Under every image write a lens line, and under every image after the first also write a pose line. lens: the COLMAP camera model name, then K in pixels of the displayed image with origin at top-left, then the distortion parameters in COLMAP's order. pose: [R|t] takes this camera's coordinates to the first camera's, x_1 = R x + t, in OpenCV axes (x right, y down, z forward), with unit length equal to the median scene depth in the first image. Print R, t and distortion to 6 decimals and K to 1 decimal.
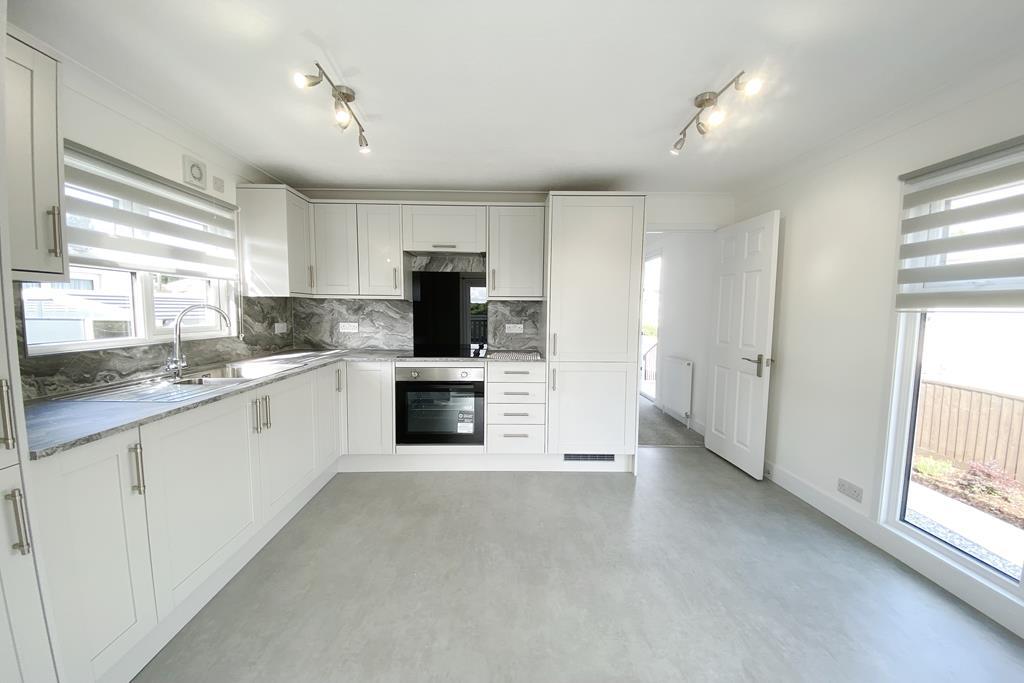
lens RADIAL K [[413.3, 0, 507.8], [0, 413.3, 349.2], [0, 0, 1]] dist [-0.000524, -0.000088]
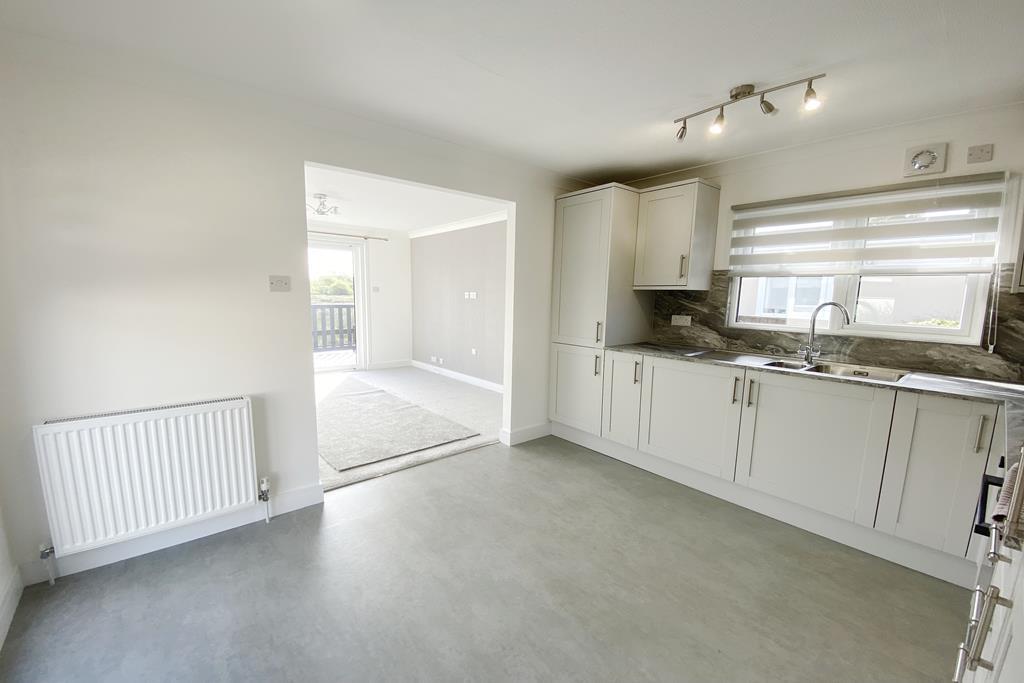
lens RADIAL K [[385.6, 0, 493.4], [0, 385.6, 345.8], [0, 0, 1]] dist [-0.033296, -0.000045]
pose [[-0.790662, 0.059235, -0.609381, 0.420557], [-0.079622, 0.976908, 0.198269, -0.086426], [0.607053, 0.205284, -0.767688, 0.903423]]
